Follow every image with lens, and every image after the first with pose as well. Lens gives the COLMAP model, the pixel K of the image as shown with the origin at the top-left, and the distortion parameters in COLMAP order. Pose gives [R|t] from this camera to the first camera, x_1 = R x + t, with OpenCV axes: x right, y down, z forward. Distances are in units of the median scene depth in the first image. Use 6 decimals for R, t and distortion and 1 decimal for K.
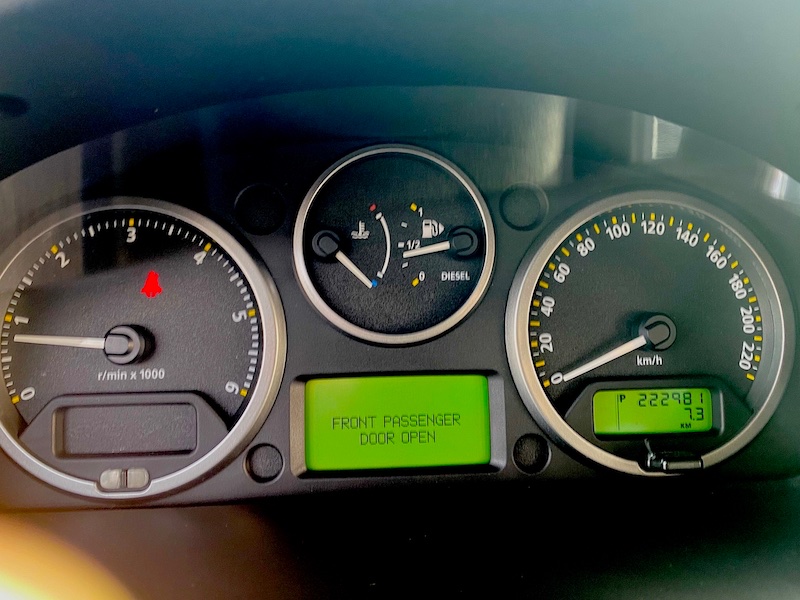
lens RADIAL K [[617.7, 0, 395.2], [0, 617.7, 303.2], [0, 0, 1]] dist [-0.009088, 0.014653]
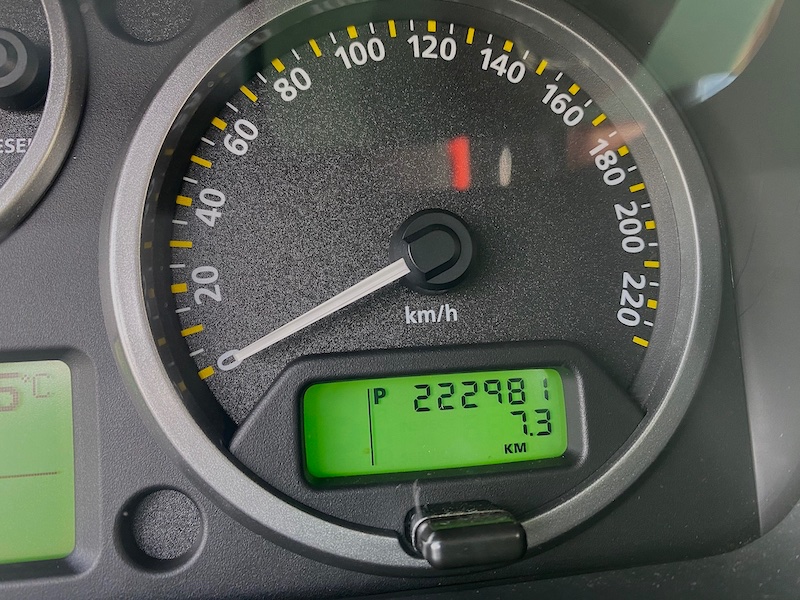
lens RADIAL K [[617.7, 0, 404.9], [0, 617.7, 300.0], [0, 0, 1]] dist [-0.009088, 0.014653]
pose [[0.997410, -0.034594, 0.063057, 0.359344], [0.037420, 0.998322, -0.044192, 0.101429], [-0.061423, 0.046437, 0.997031, 0.520647]]
